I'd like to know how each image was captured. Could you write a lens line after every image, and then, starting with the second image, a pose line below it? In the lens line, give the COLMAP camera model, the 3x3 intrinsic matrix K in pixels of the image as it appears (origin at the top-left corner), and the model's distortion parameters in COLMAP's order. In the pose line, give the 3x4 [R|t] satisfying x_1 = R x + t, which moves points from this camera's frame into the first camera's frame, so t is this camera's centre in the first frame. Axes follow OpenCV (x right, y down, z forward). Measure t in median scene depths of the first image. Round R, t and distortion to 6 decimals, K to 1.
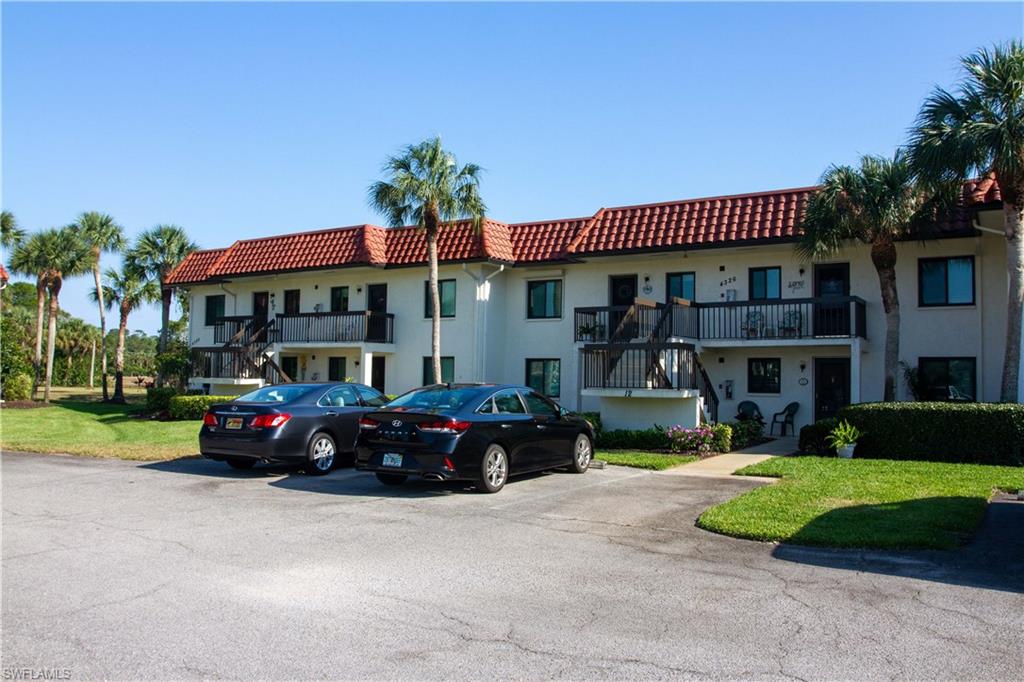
lens RADIAL K [[823.1, 0, 507.3], [0, 823.1, 344.5], [0, 0, 1]] dist [-0.086241, 0.057667]
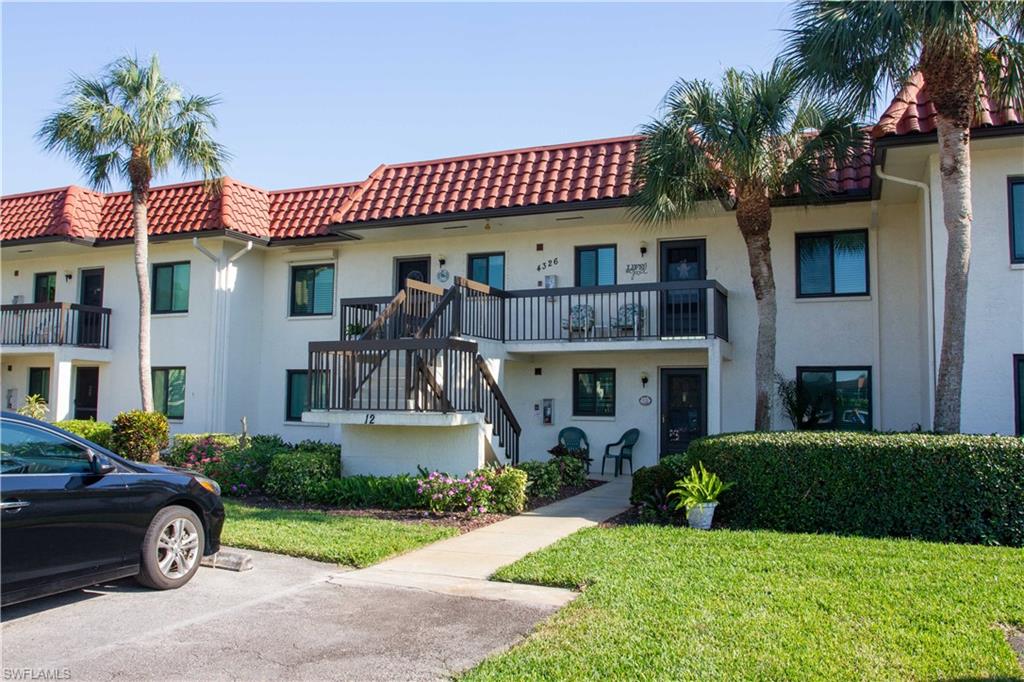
lens RADIAL K [[823.1, 0, 506.3], [0, 823.1, 340.8], [0, 0, 1]] dist [-0.086241, 0.057667]
pose [[0.987197, 0.008766, 0.159263, 0.118065], [-0.004211, 0.999573, -0.028916, 0.013522], [-0.159449, 0.027875, 0.986813, 0.281357]]
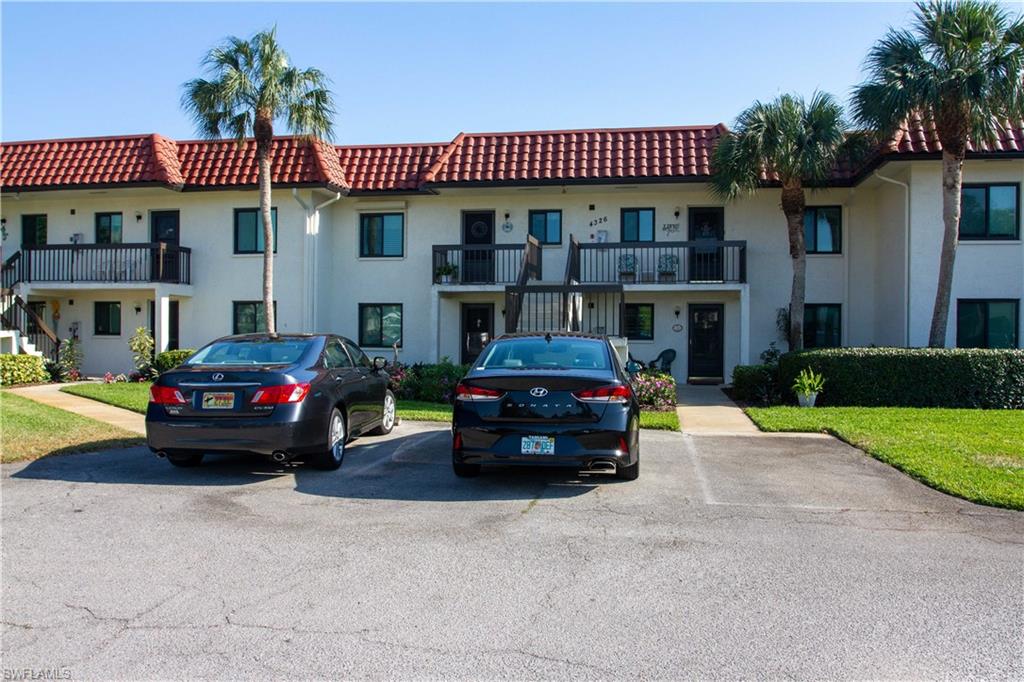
lens RADIAL K [[823.1, 0, 514.4], [0, 823.1, 345.9], [0, 0, 1]] dist [-0.086241, 0.057667]
pose [[0.922216, -0.016925, 0.386305, -0.189146], [-0.008793, 0.997865, 0.064710, 0.005269], [-0.386576, -0.063073, 0.920098, 0.165137]]
